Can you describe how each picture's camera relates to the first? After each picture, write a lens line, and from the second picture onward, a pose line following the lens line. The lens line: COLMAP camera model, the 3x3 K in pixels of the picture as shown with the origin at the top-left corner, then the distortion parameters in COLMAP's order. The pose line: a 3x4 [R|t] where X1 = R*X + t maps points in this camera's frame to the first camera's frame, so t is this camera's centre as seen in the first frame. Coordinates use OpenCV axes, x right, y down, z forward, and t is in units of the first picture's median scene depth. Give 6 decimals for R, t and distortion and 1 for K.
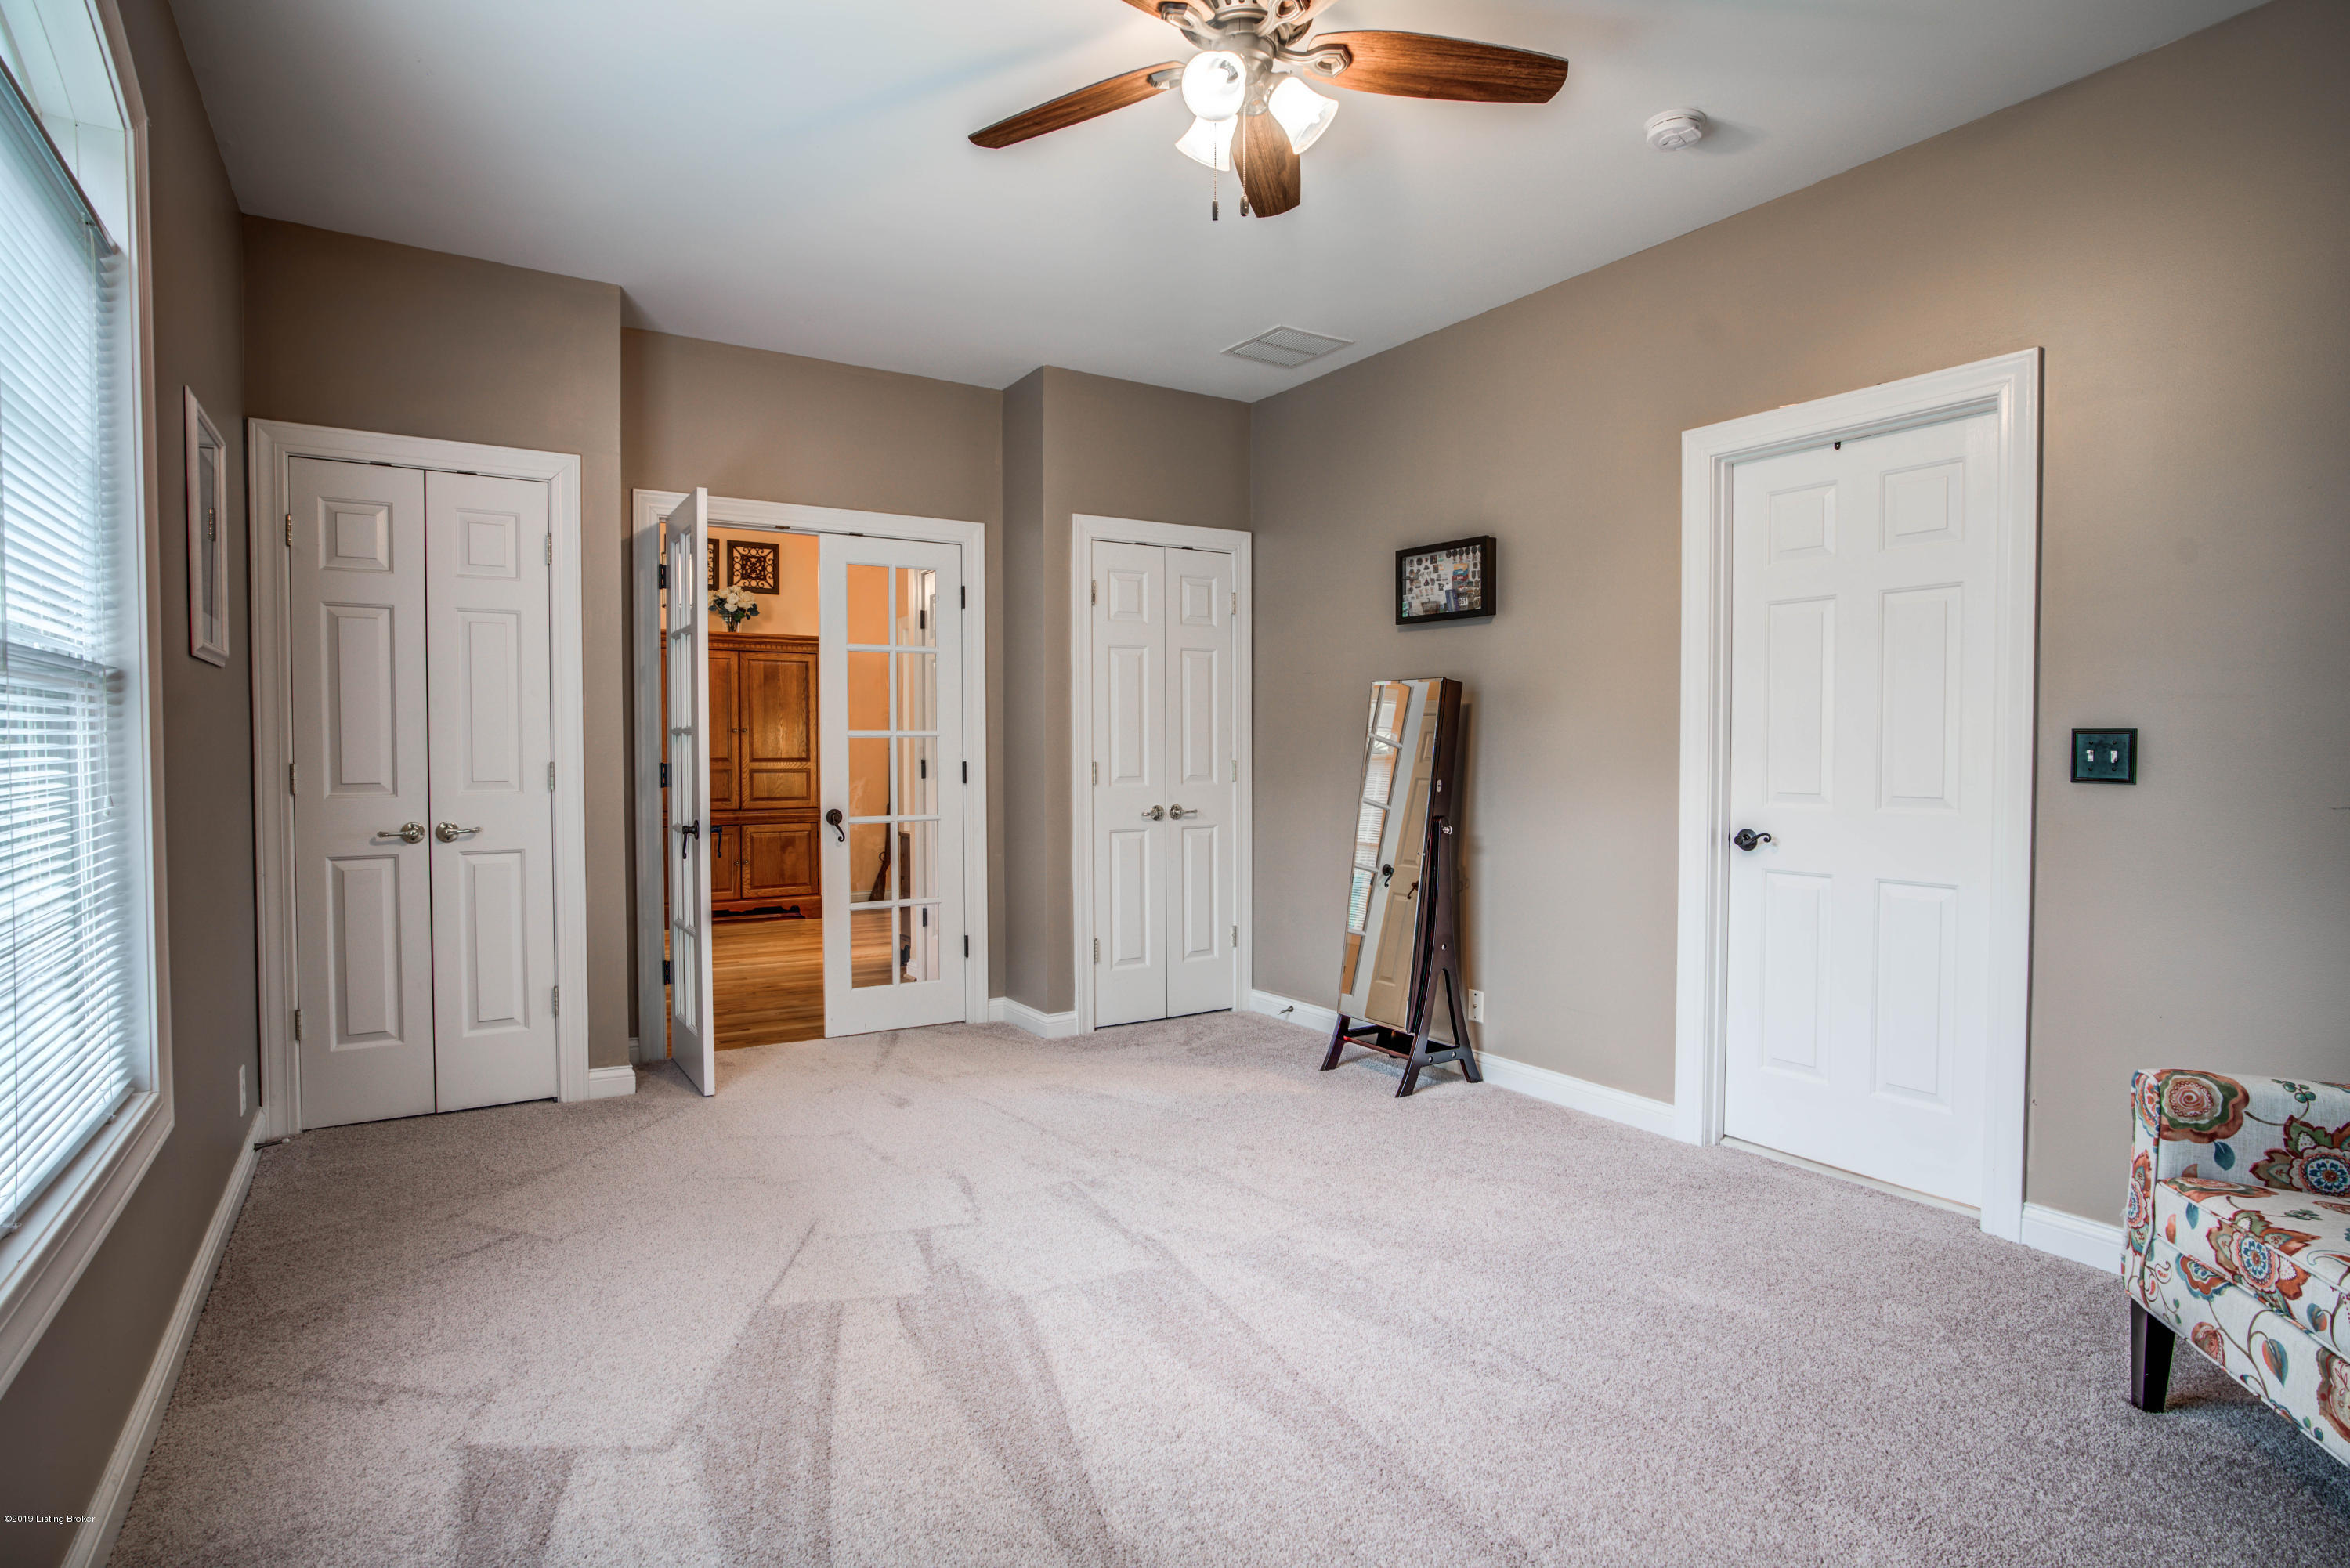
lens RADIAL K [[1190.3, 0, 1173.1], [0, 1190.3, 780.5], [0, 0, 1]] dist [-0.056524, 0.032359]
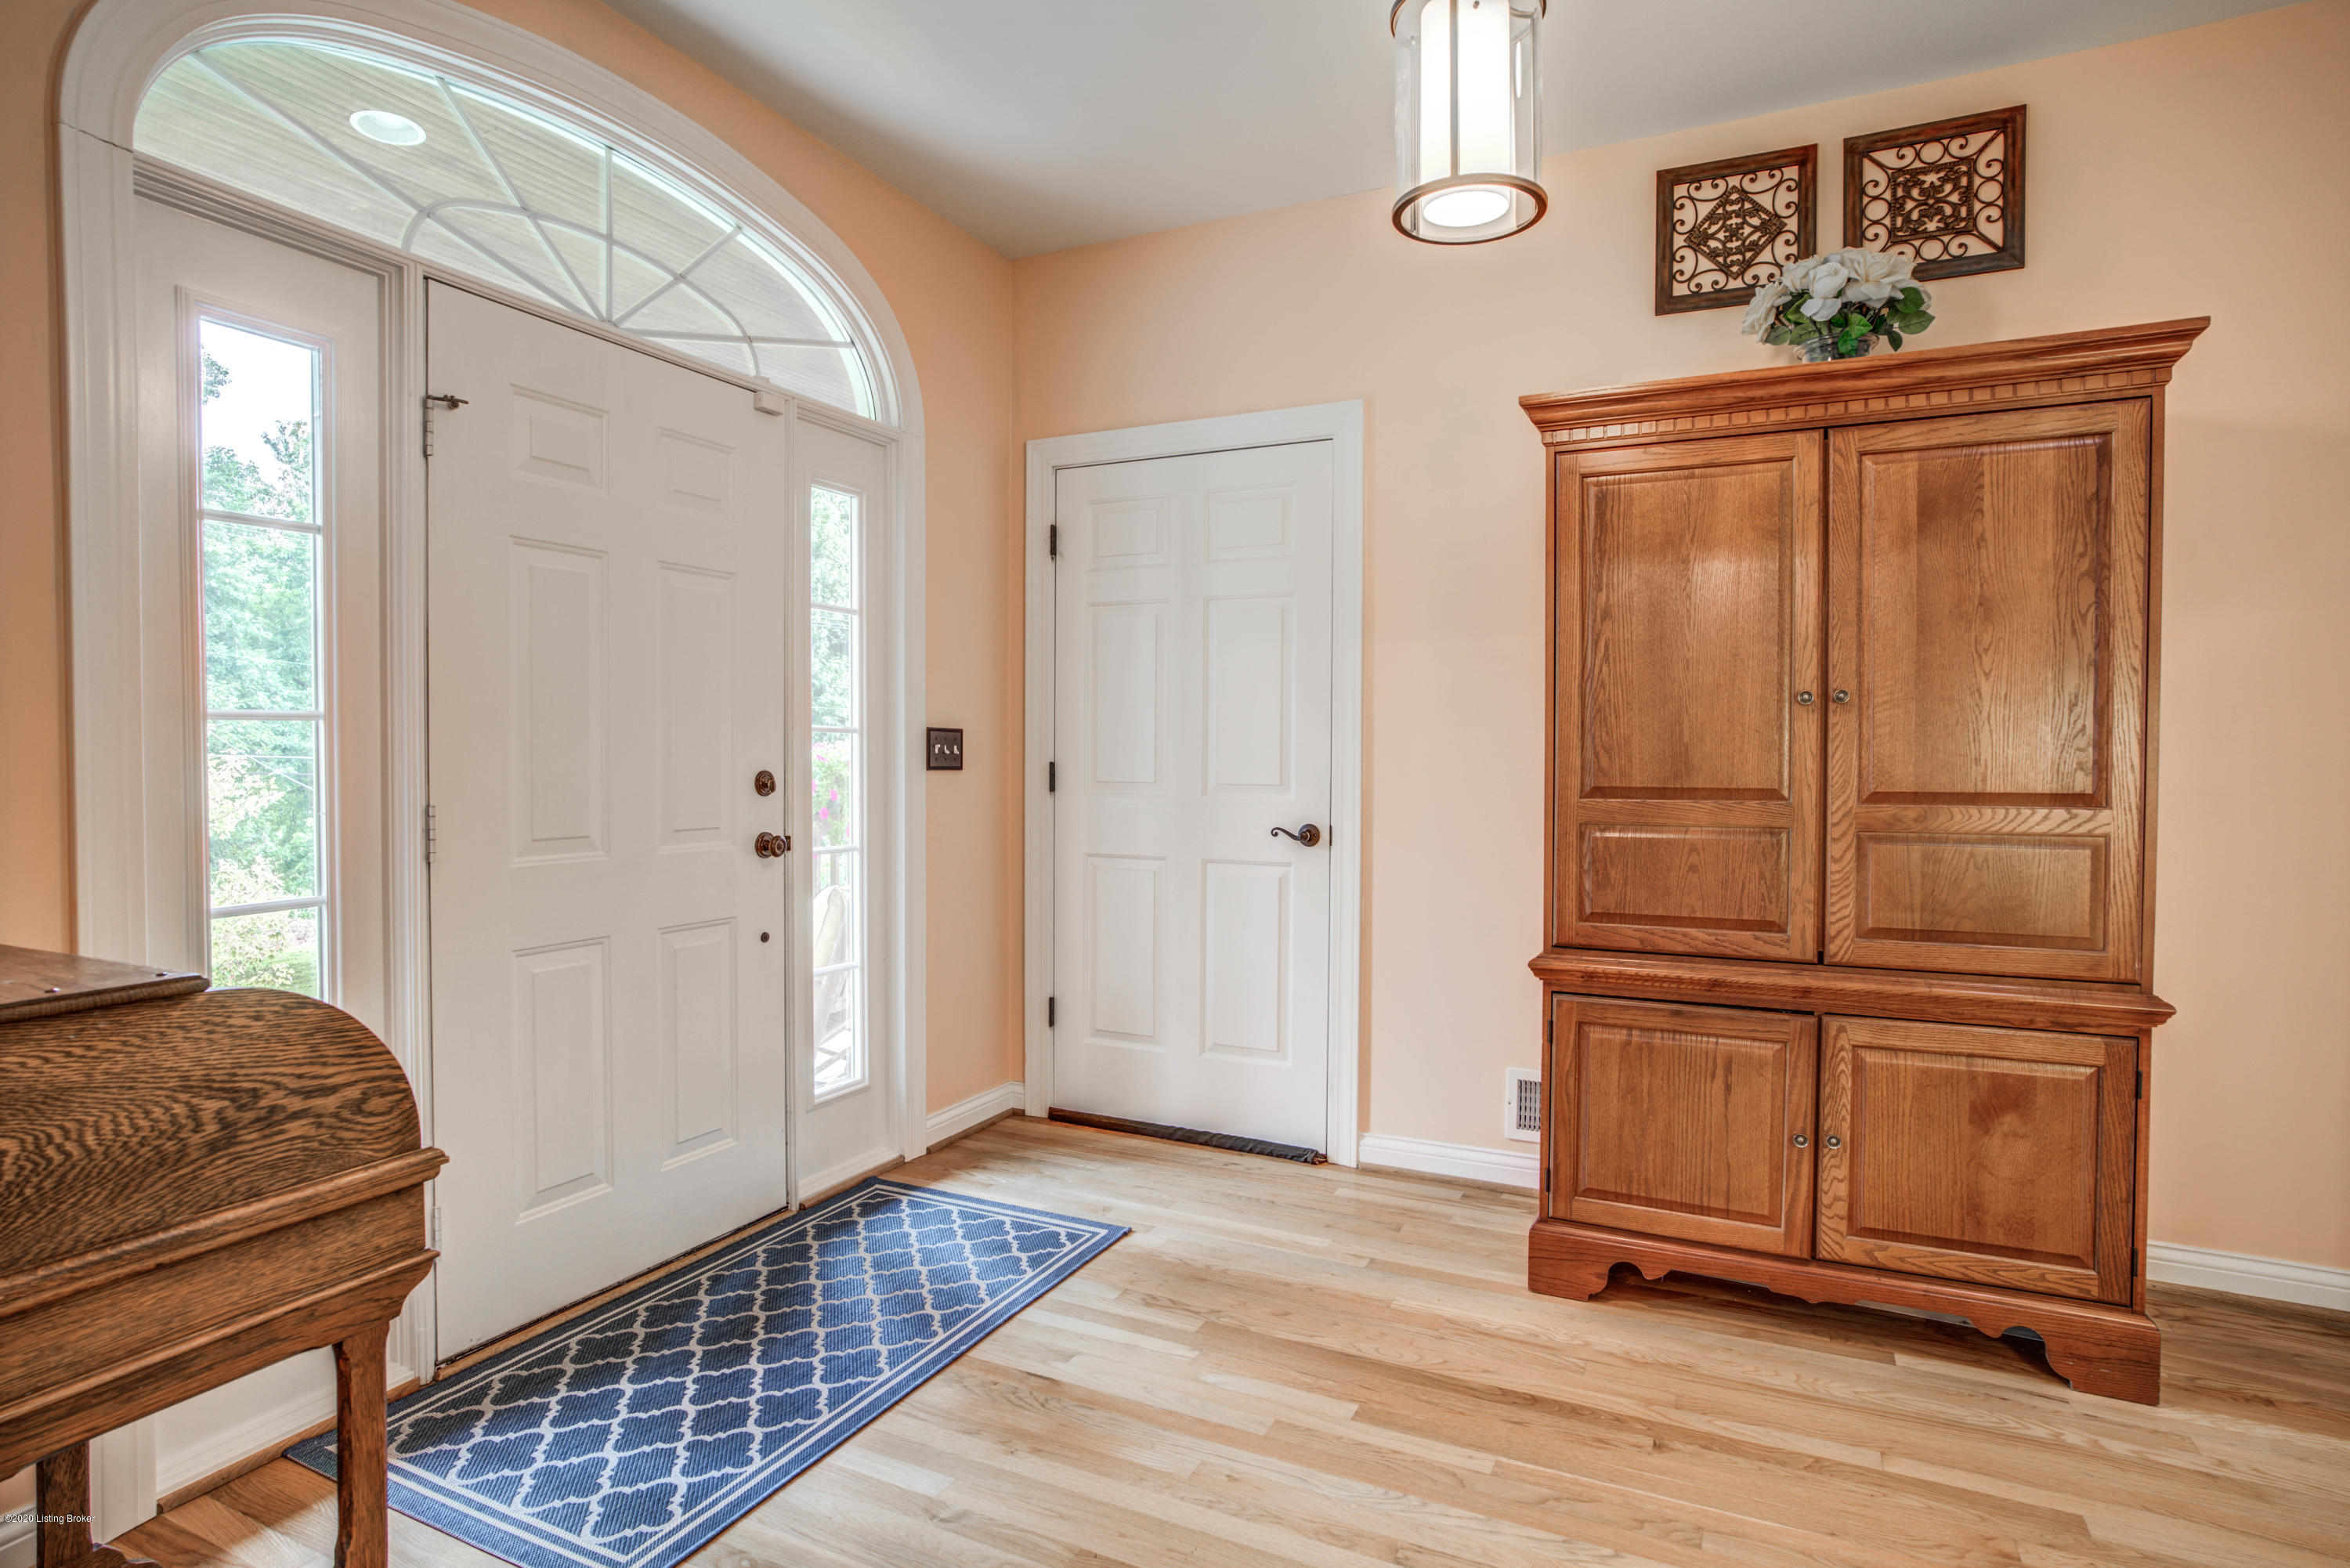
lens RADIAL K [[1221.2, 0, 1187.0], [0, 1221.2, 777.9], [0, 0, 1]] dist [-0.055877, 0.035281]
pose [[0.520000, 0.019114, -0.853953, -0.185624], [-0.024530, 0.999671, 0.007438, -0.019729], [0.853814, 0.017080, 0.520298, 0.685445]]
